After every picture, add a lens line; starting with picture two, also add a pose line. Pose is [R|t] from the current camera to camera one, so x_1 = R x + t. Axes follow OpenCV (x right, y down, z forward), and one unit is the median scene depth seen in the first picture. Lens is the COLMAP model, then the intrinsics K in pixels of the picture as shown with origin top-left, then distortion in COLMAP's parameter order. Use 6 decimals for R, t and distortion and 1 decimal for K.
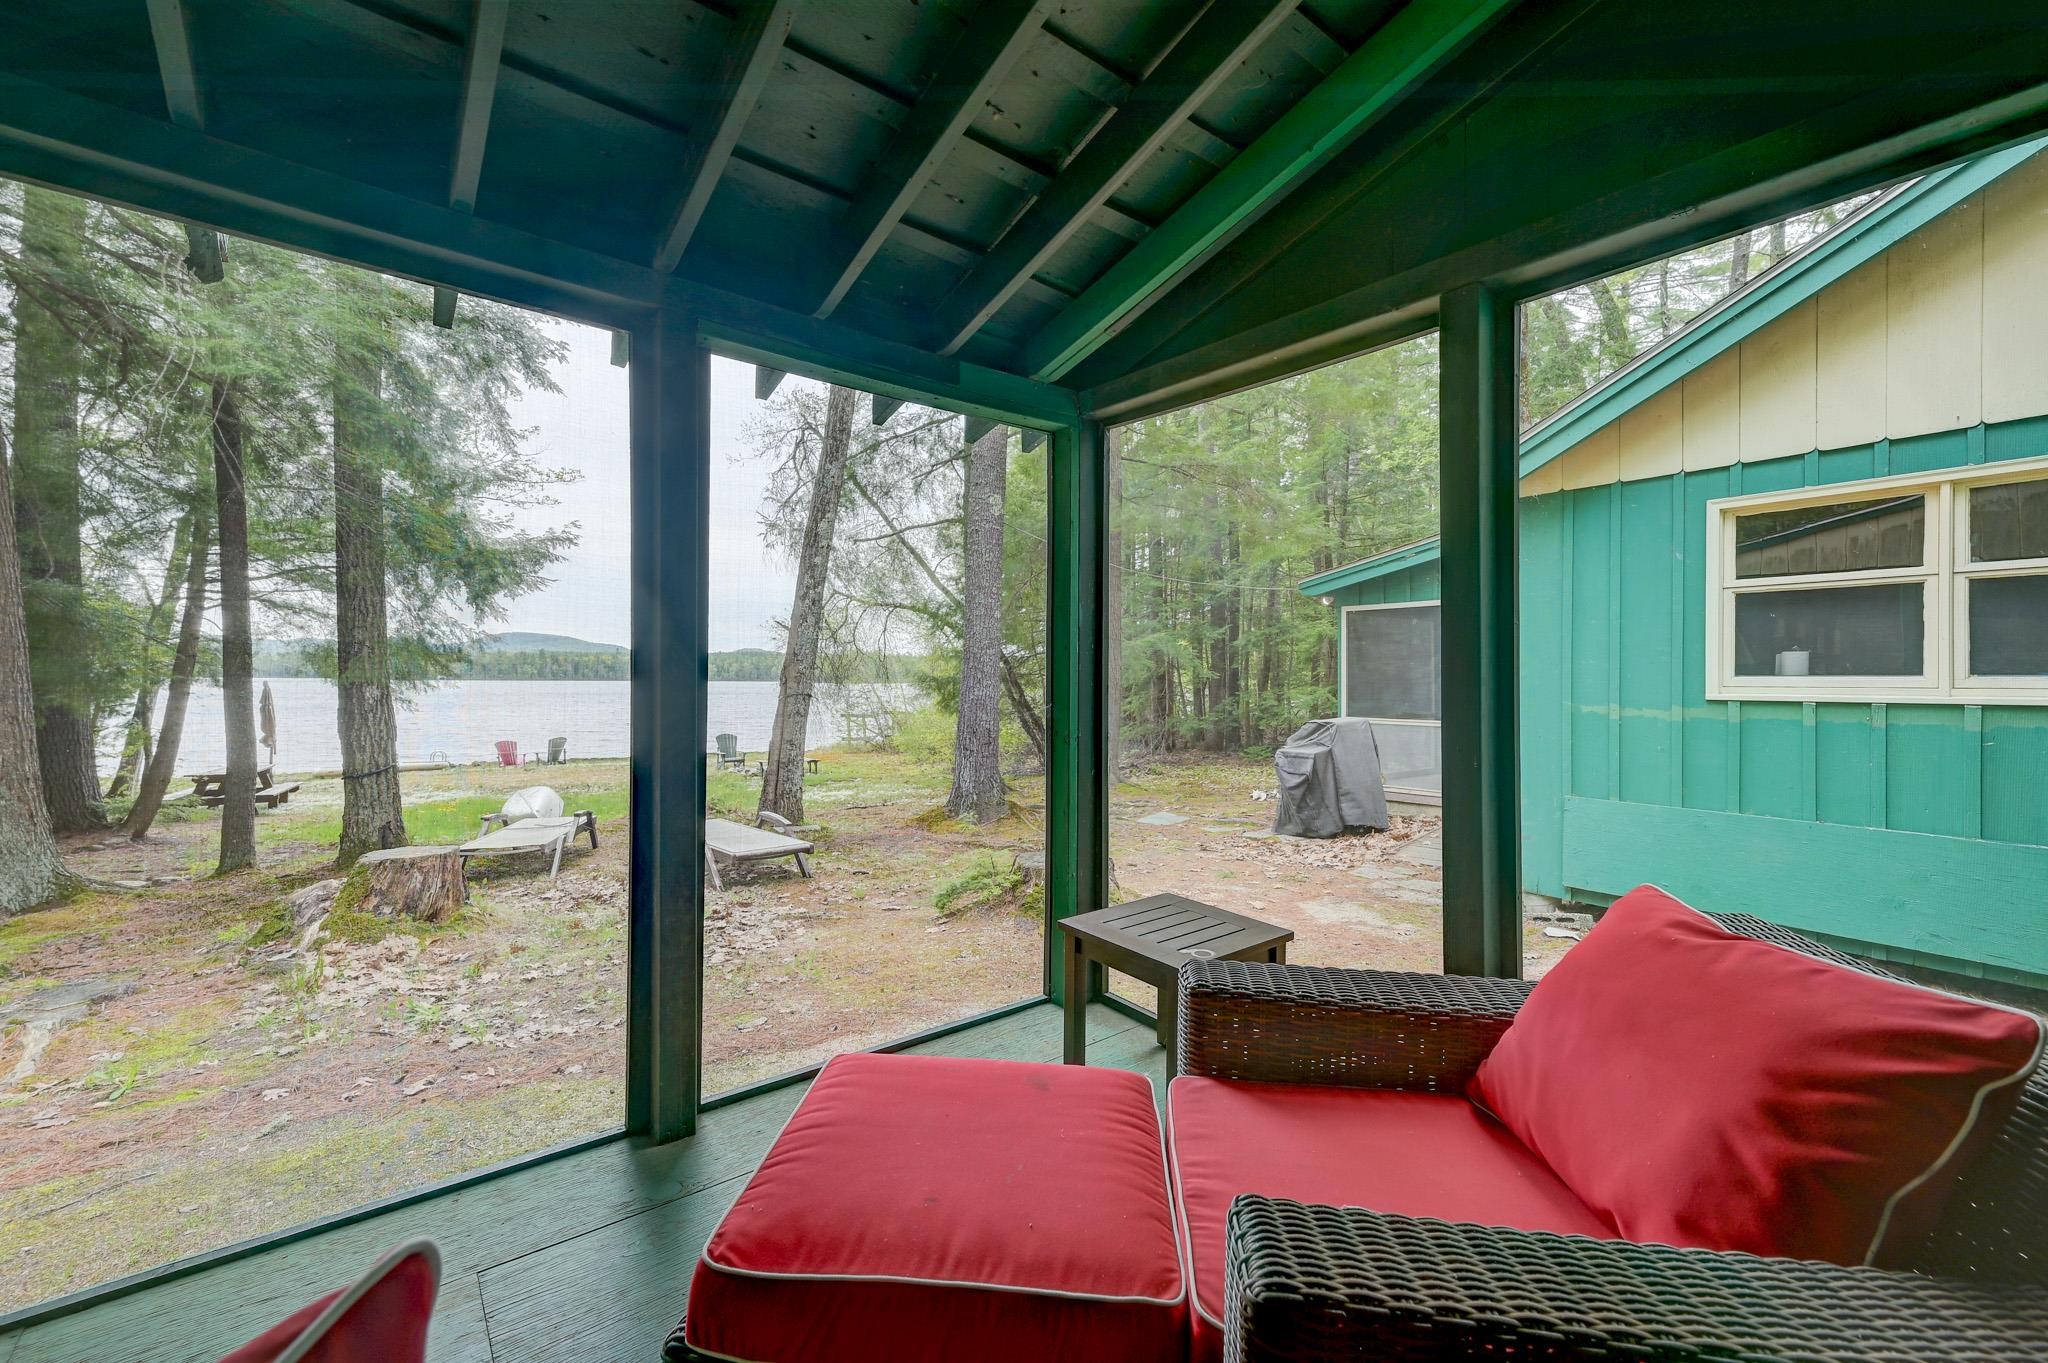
lens RADIAL K [[845.6, 0, 1024.2], [0, 845.6, 680.7], [0, 0, 1]] dist [0.001713, 0.000139]
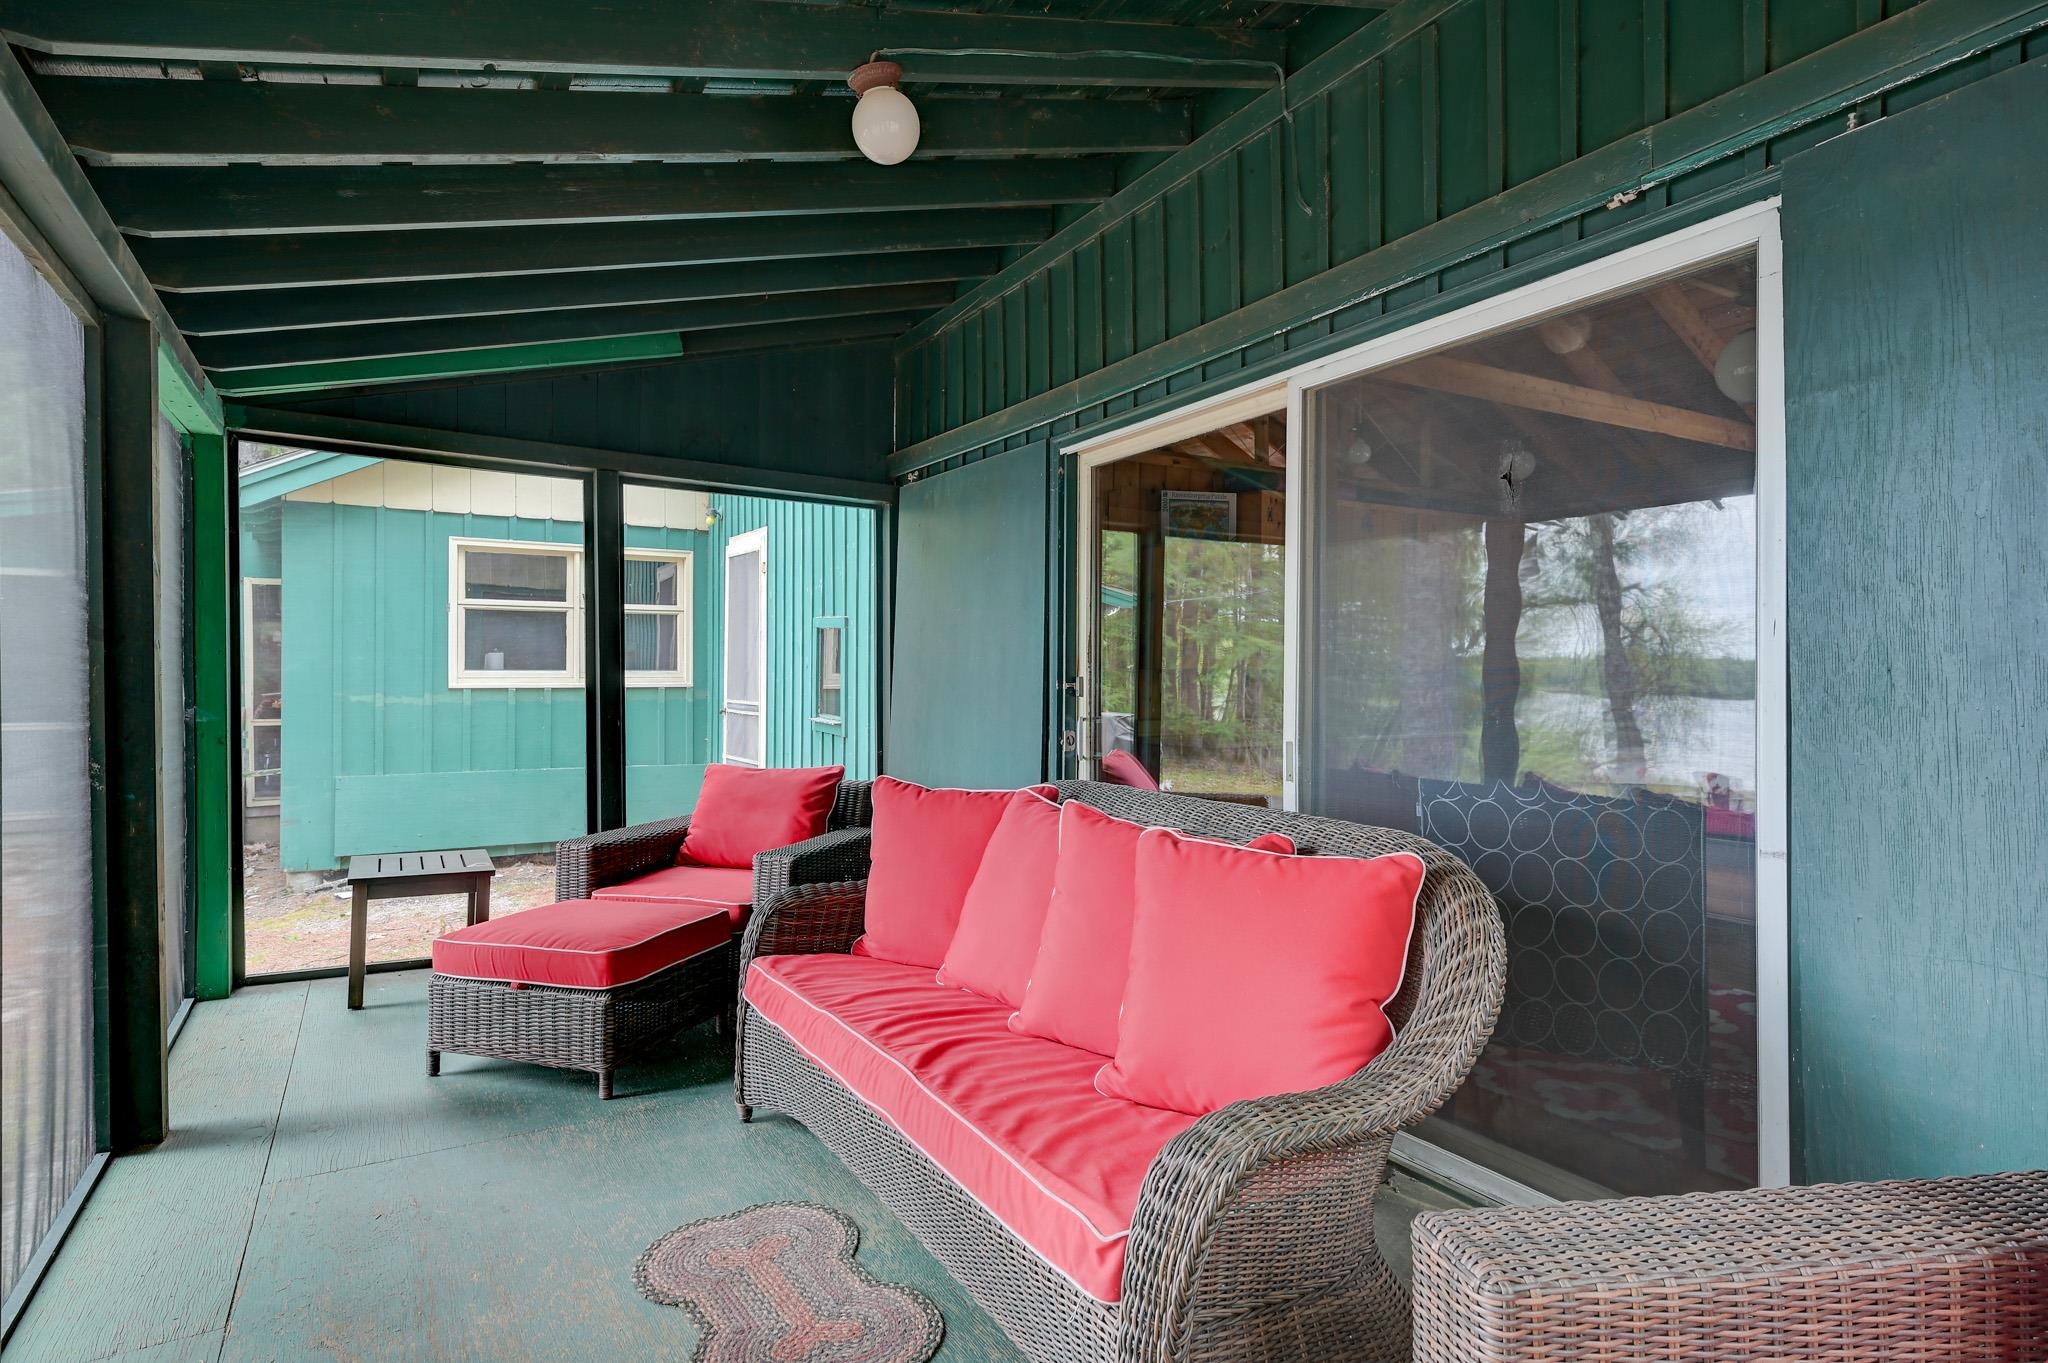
lens RADIAL K [[1039.7, 0, 1023.8], [0, 1039.7, 677.0], [0, 0, 1]] dist [0.010755, -0.000406]
pose [[0.123319, -0.009370, 0.992323, -0.695794], [-0.001421, 0.999953, 0.009619, -0.011750], [-0.992366, -0.002596, 0.123300, -0.085154]]
